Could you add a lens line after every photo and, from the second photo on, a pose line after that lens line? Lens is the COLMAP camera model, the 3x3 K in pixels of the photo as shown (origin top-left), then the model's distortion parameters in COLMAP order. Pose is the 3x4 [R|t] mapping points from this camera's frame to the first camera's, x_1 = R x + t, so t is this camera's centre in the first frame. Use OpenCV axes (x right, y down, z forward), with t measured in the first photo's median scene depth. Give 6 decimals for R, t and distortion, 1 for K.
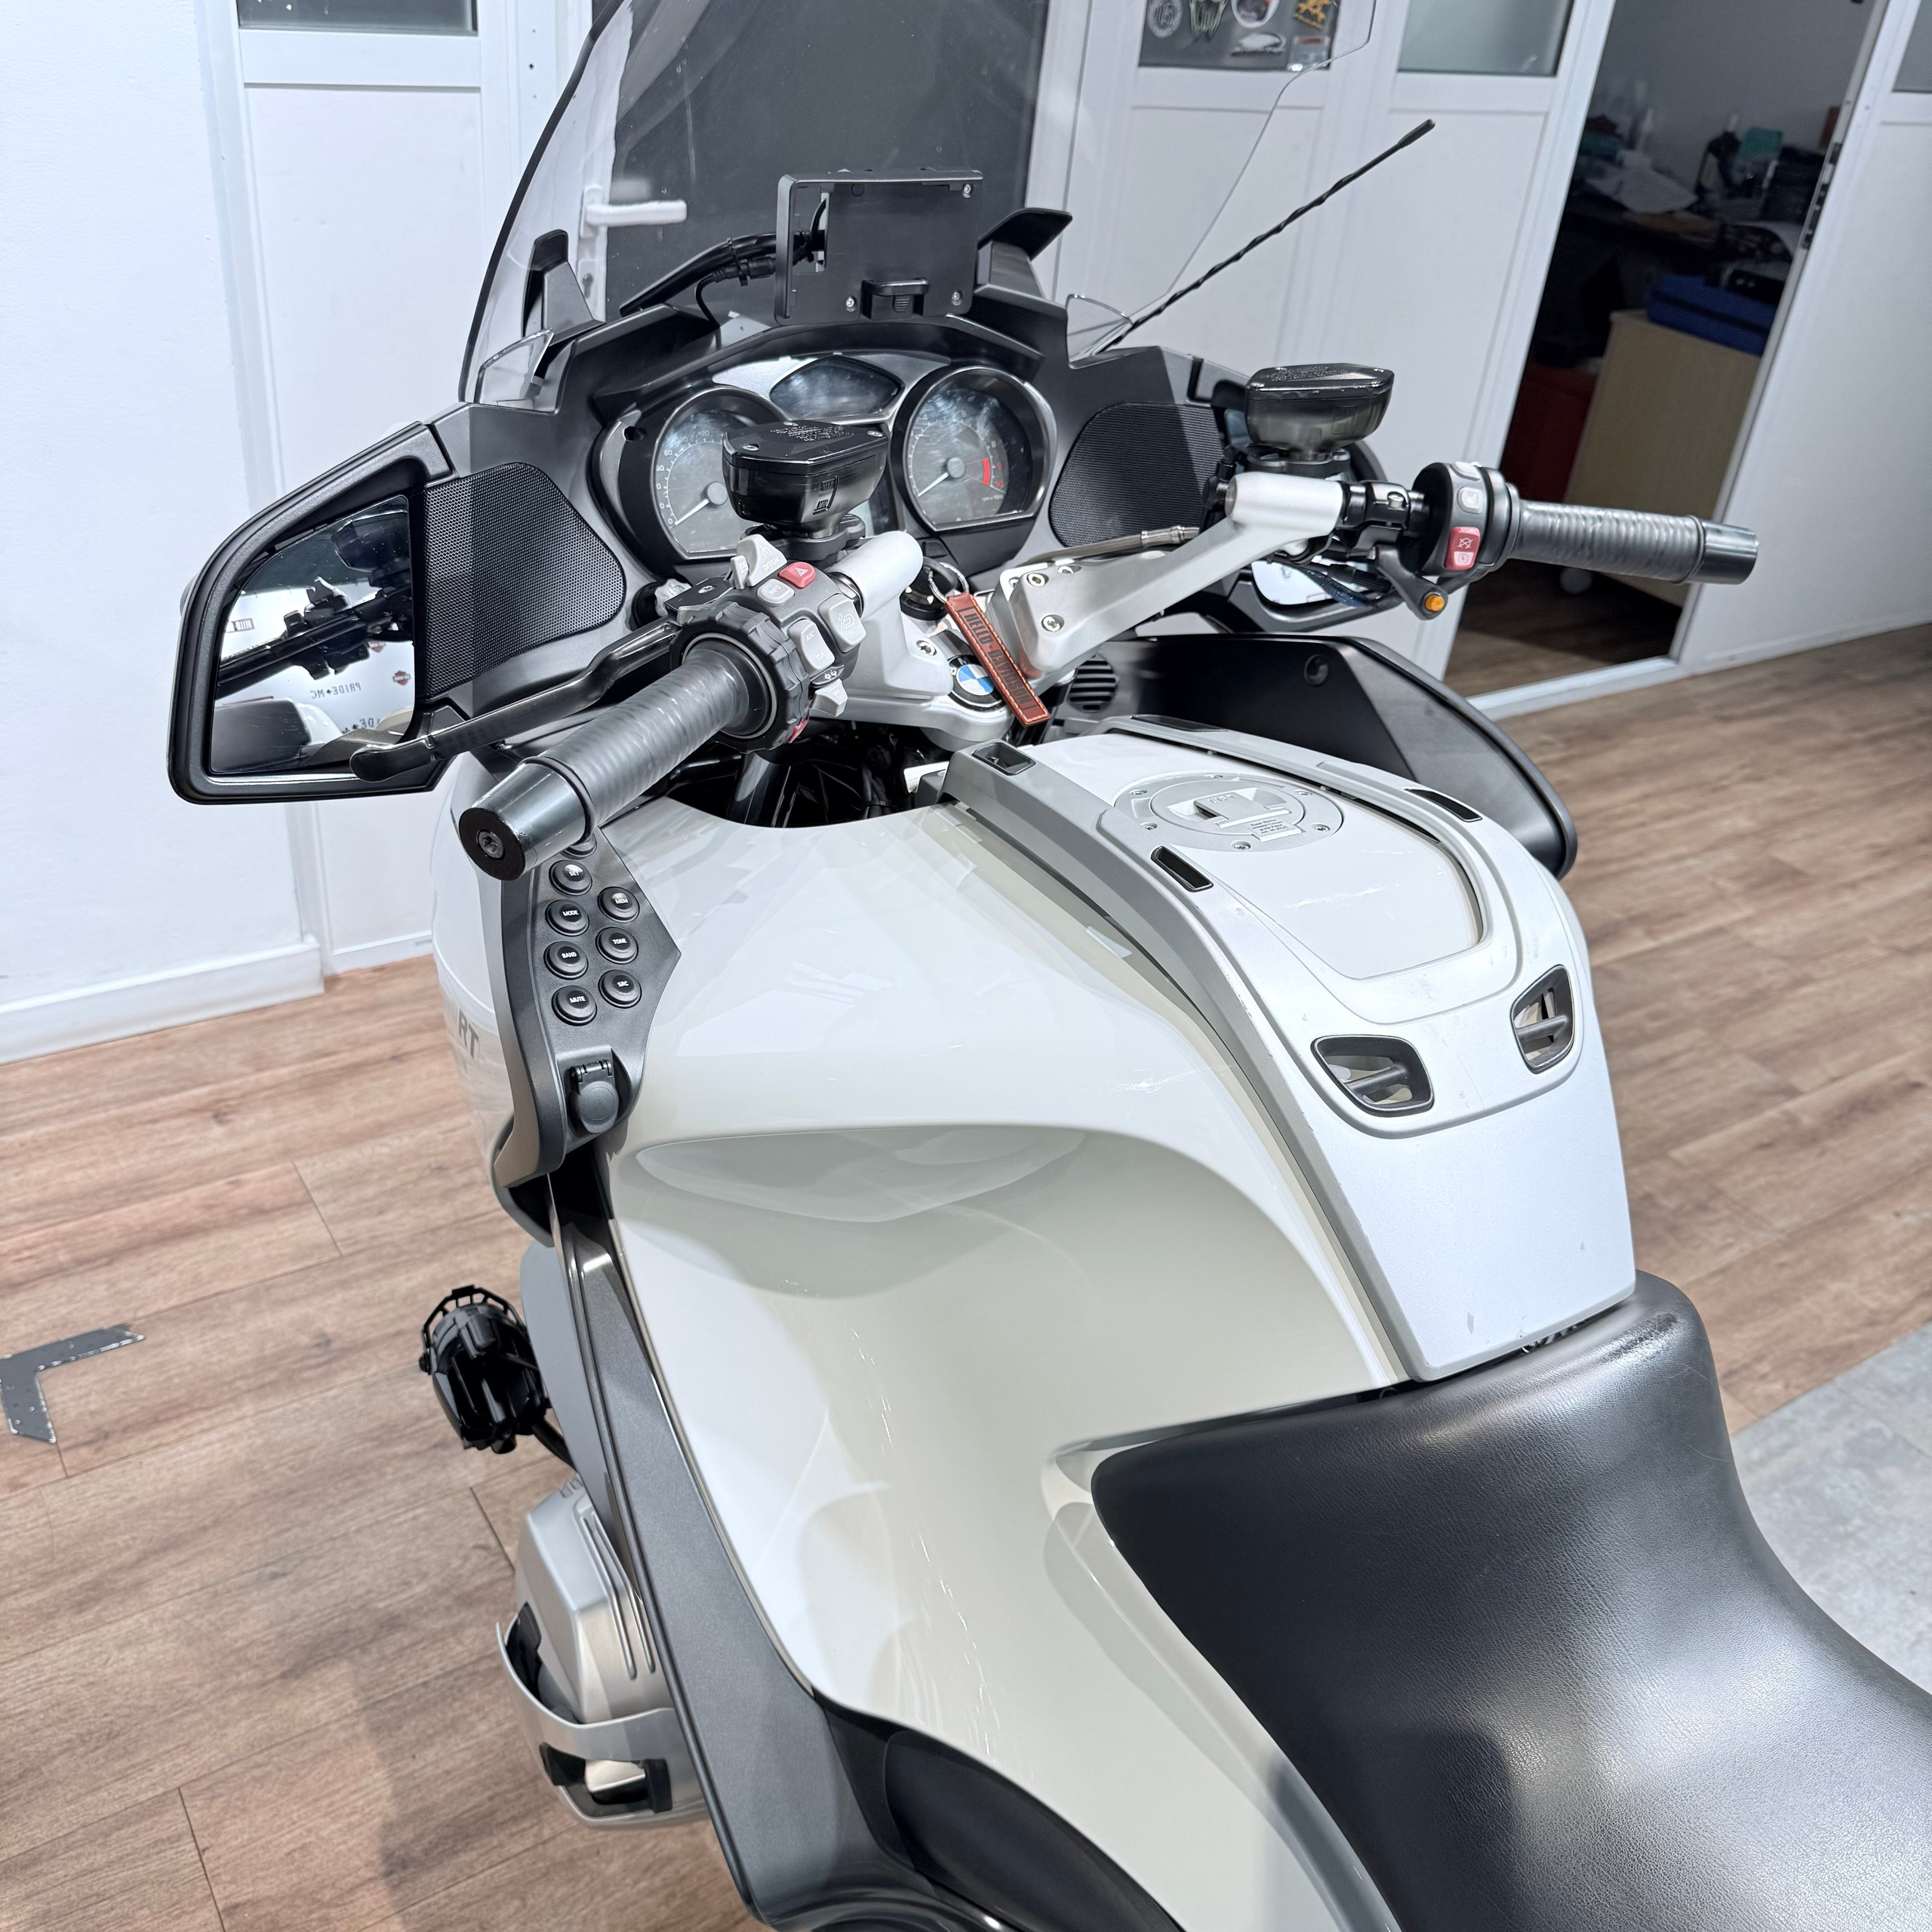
lens RADIAL K [[1836.9, 0, 937.9], [0, 1836.9, 957.5], [0, 0, 1]] dist [0.013306, 0.000000]
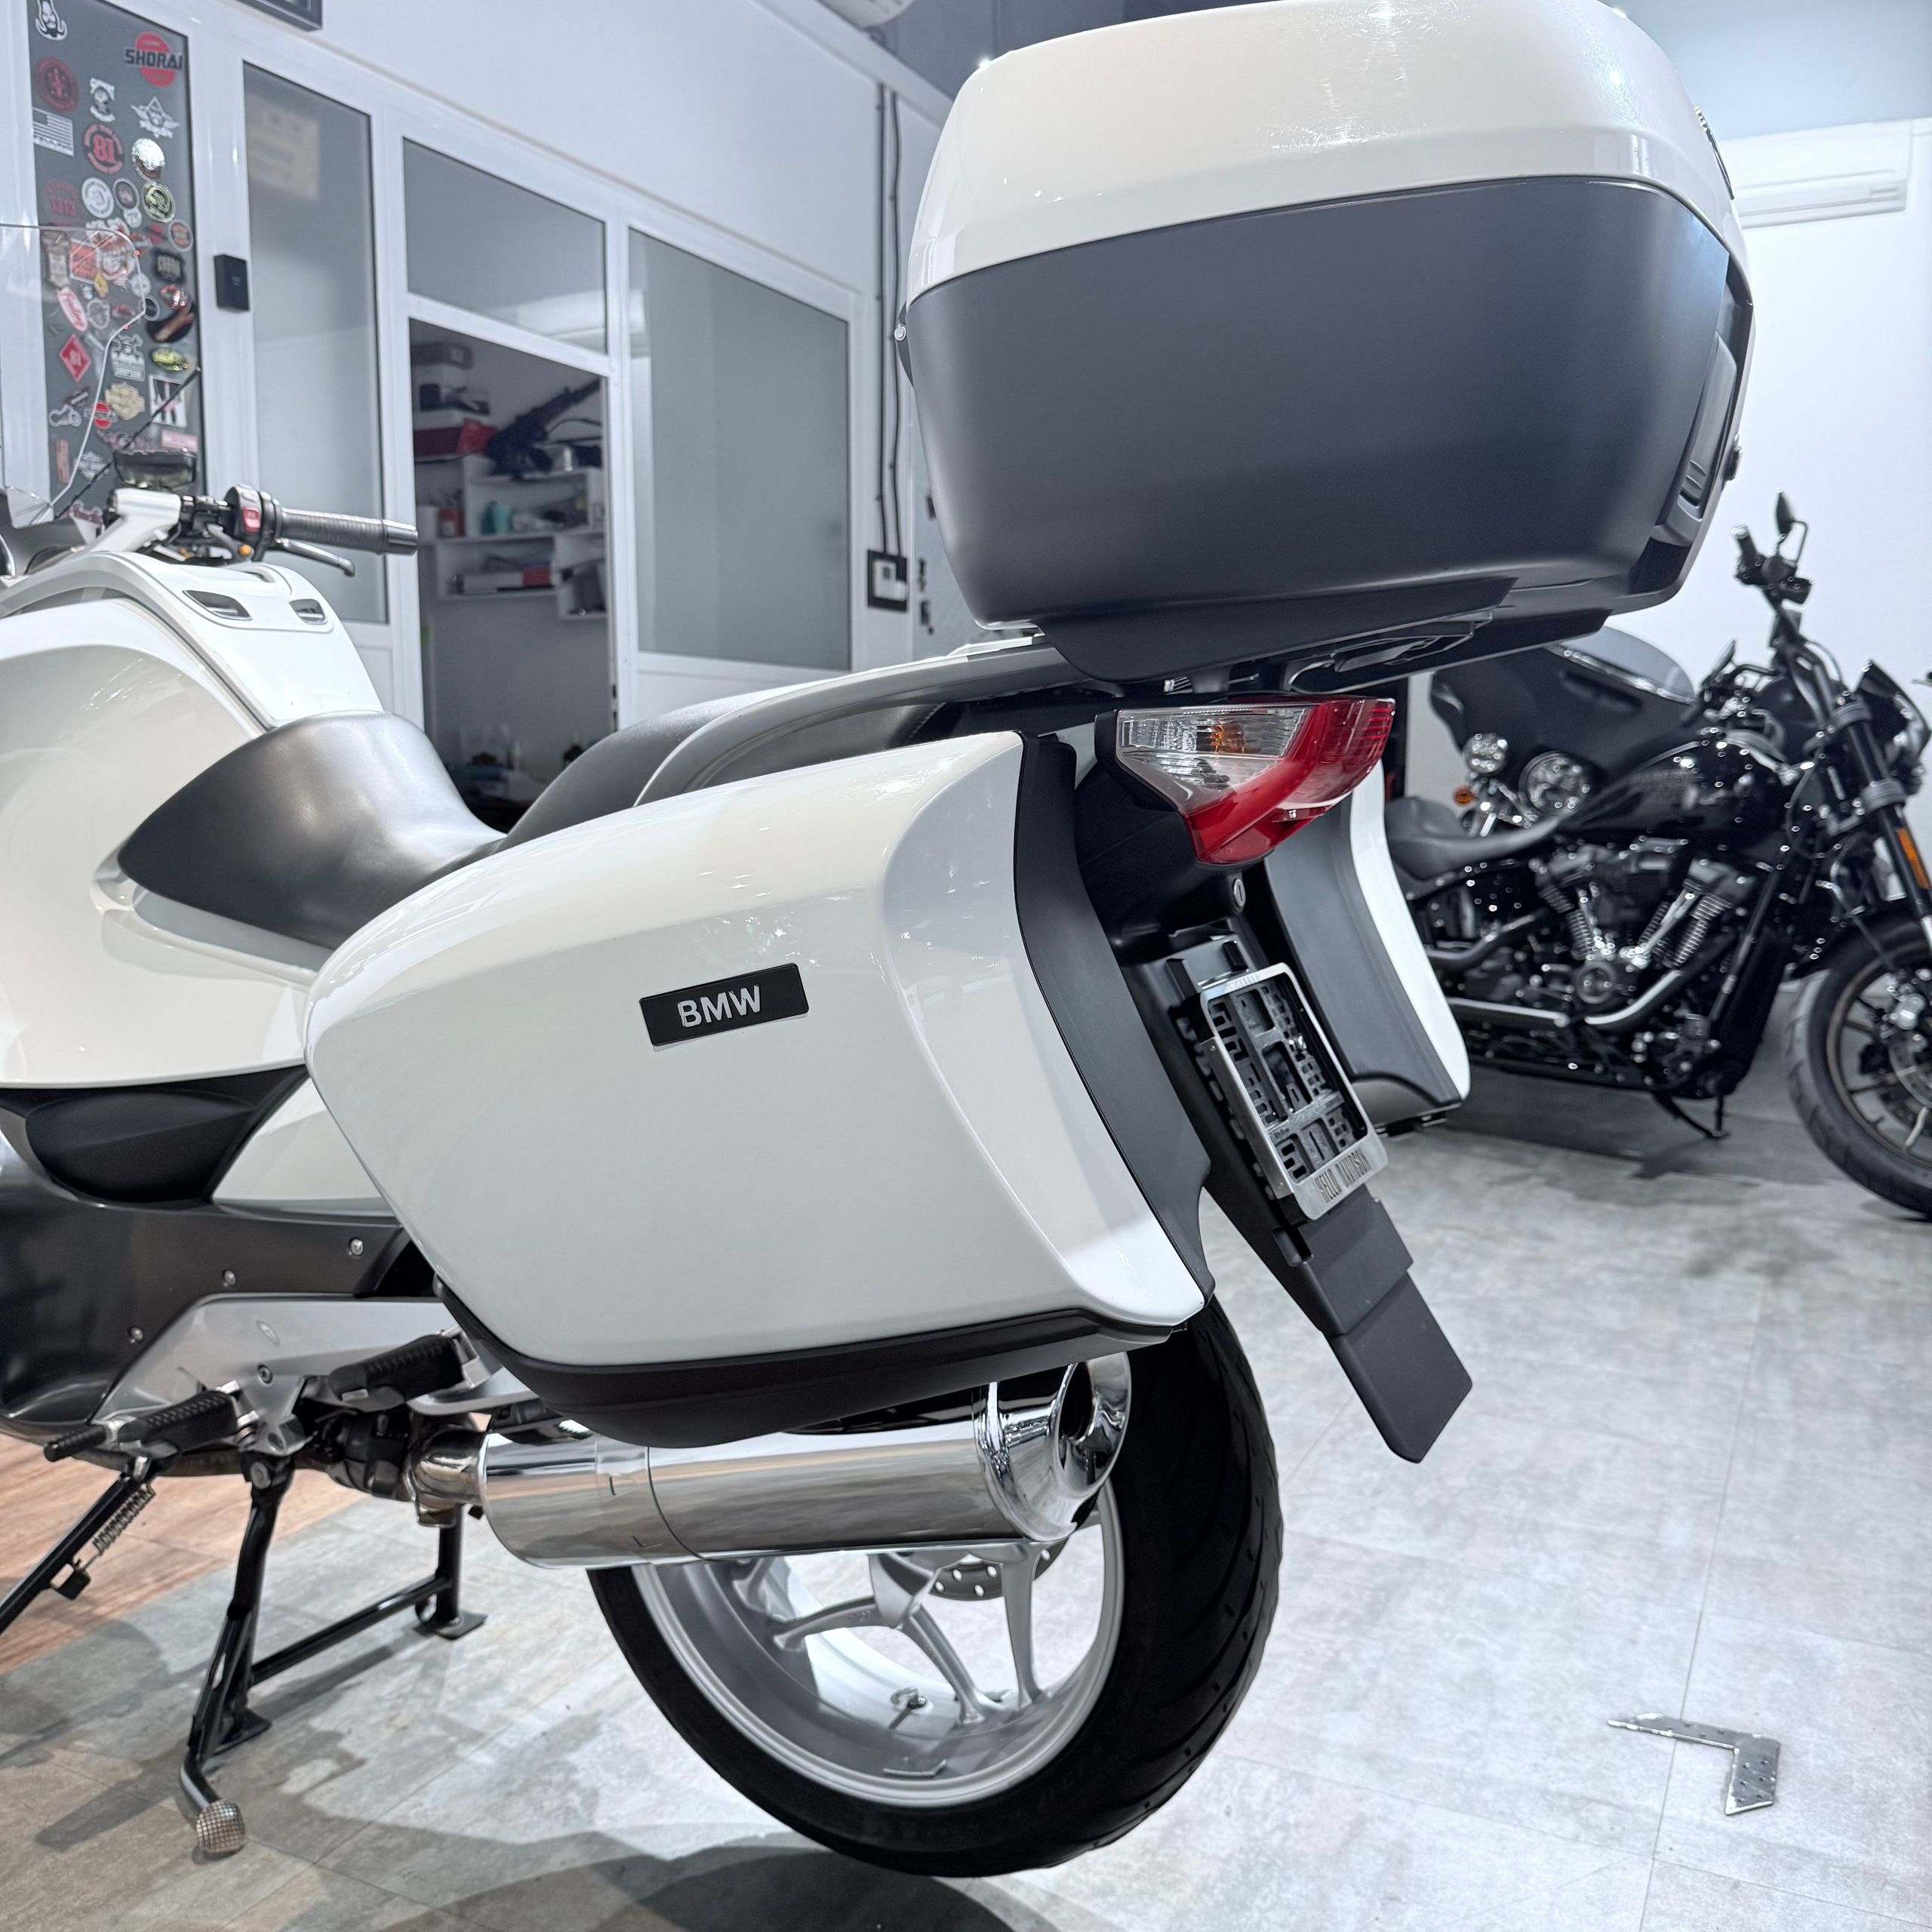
lens RADIAL K [[1836.9, 0, 981.4], [0, 1836.9, 974.4], [0, 0, 1]] dist [0.013306, 0.000000]
pose [[0.849414, -0.147870, 0.506587, -0.062445], [0.336283, 0.891468, -0.303643, 0.599299], [-0.406707, 0.428275, 0.806951, -0.368176]]
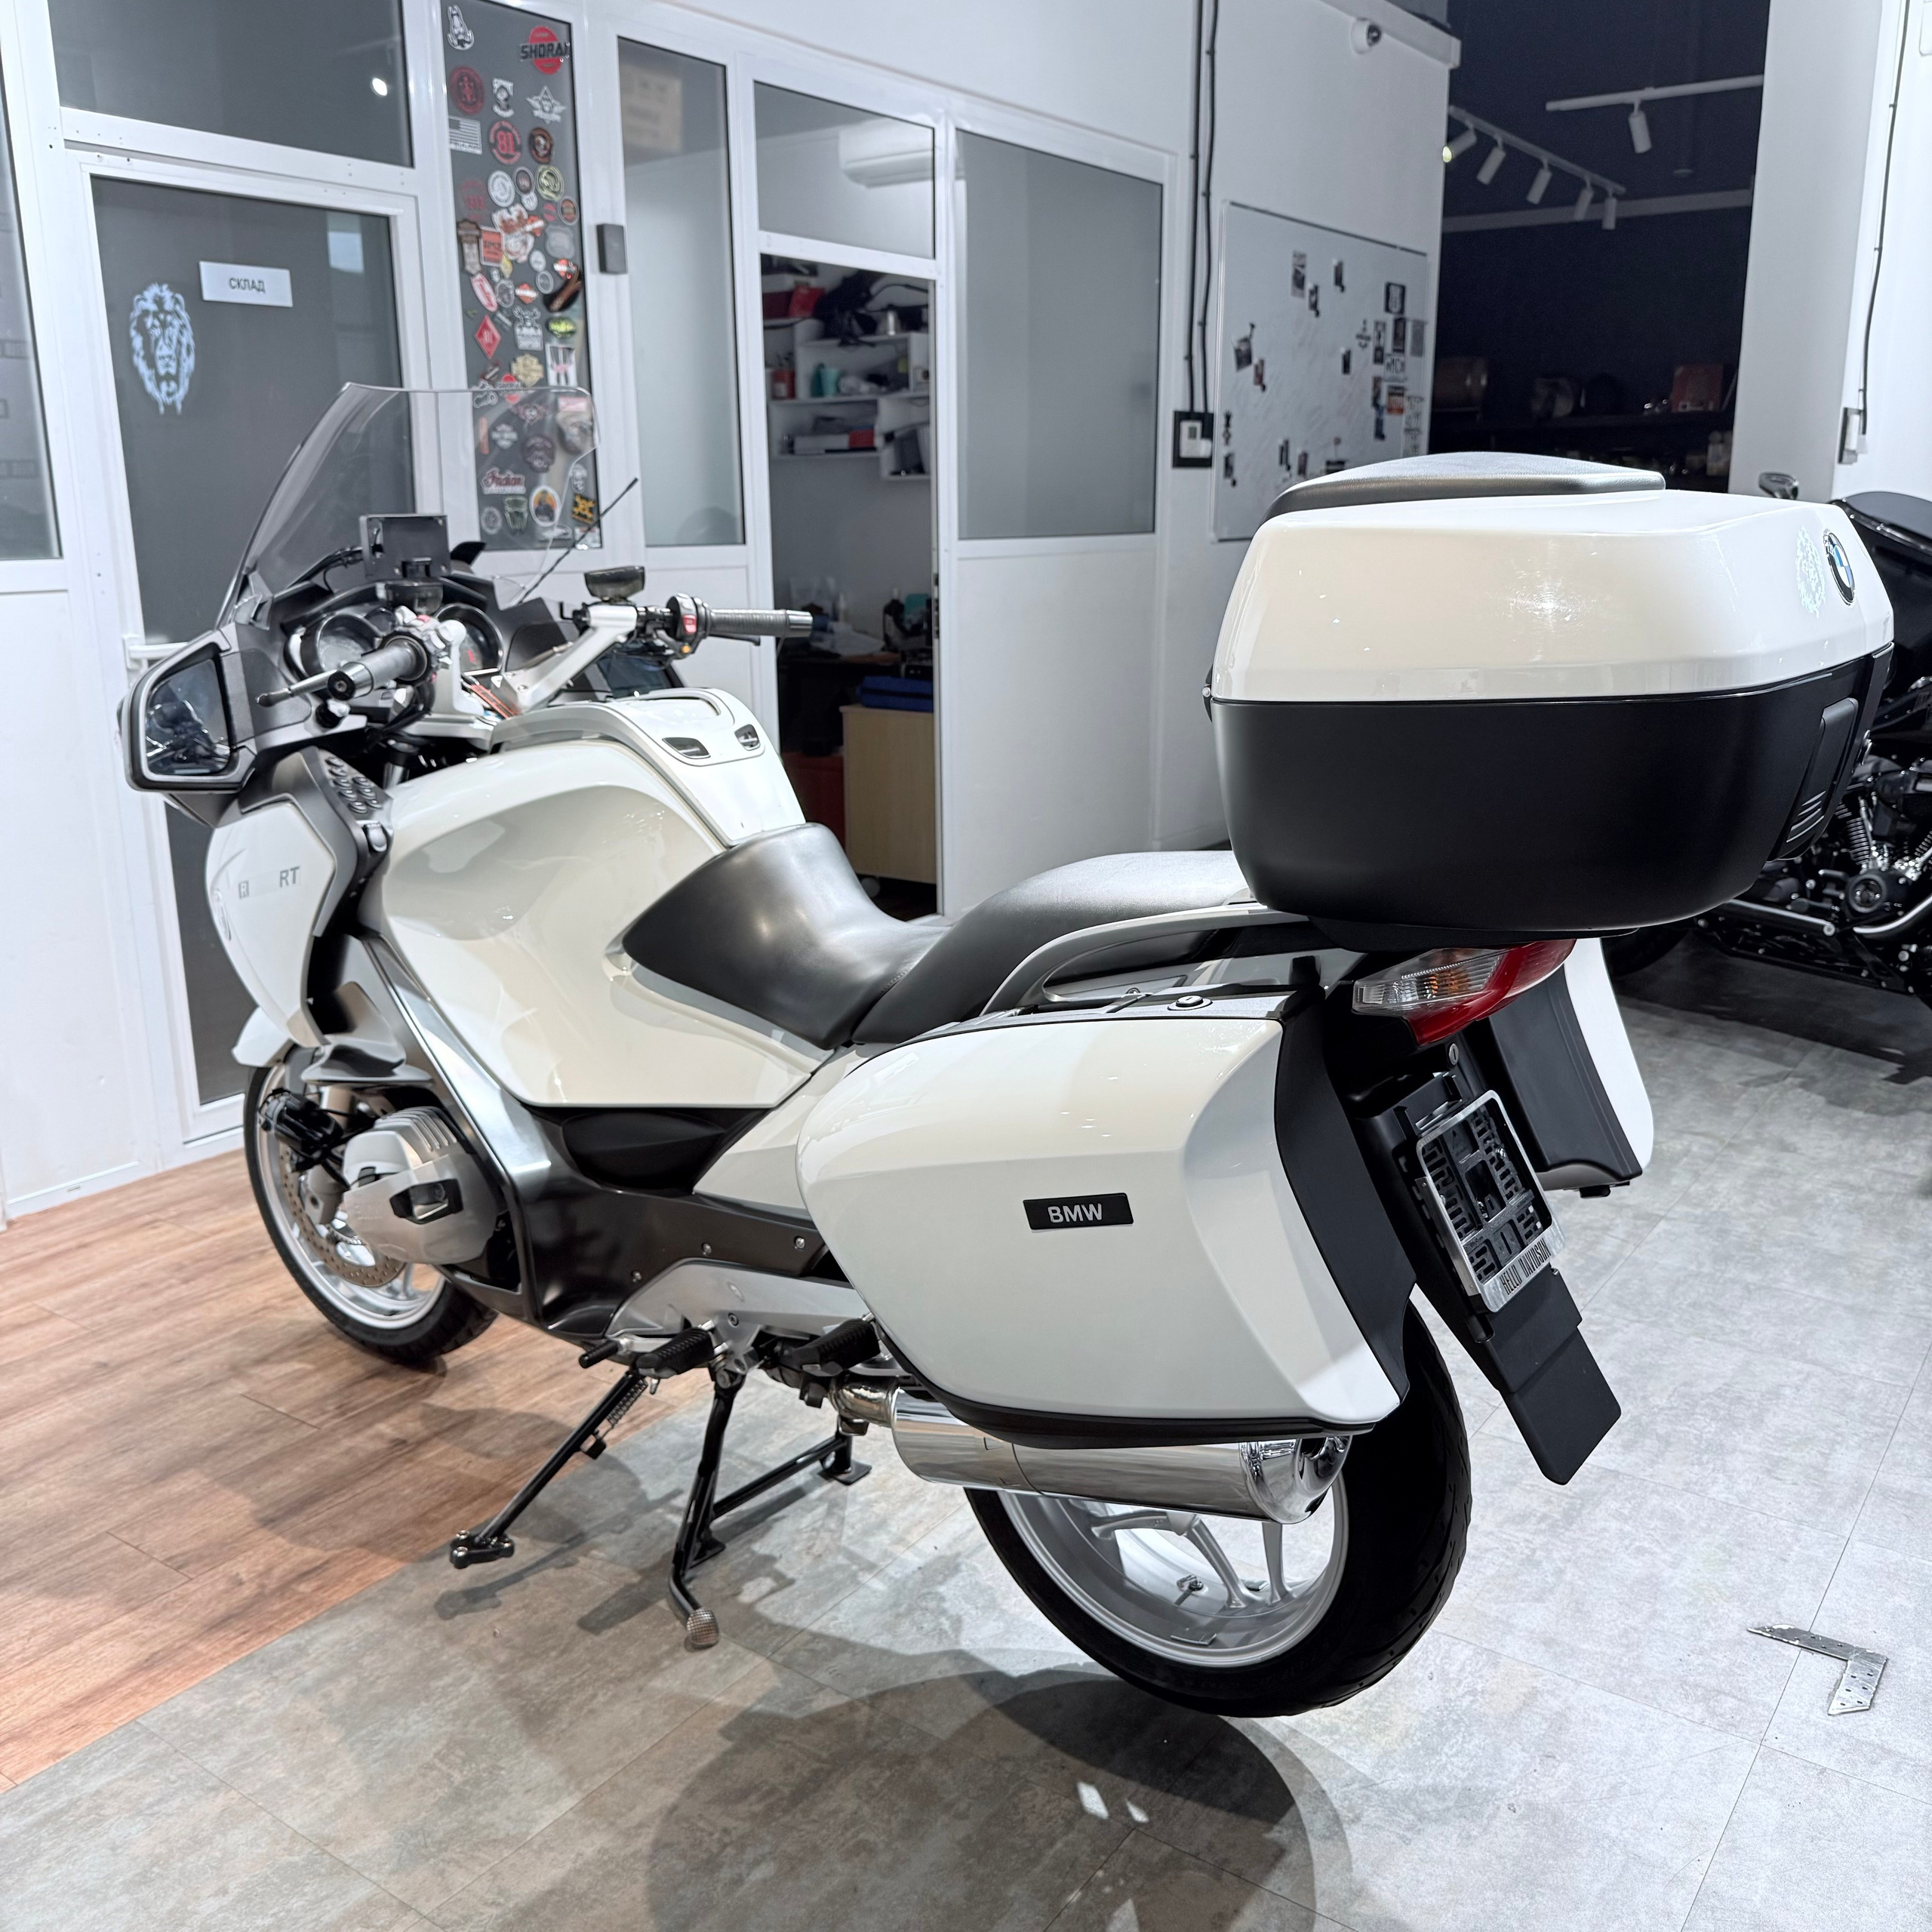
lens RADIAL K [[1836.9, 0, 984.3], [0, 1836.9, 975.4], [0, 0, 1]] dist [0.013306, 0.000000]
pose [[0.919867, -0.186603, 0.344999, -0.158334], [0.275685, 0.933258, -0.230277, 0.501620], [-0.279003, 0.306936, 0.909916, -0.662243]]
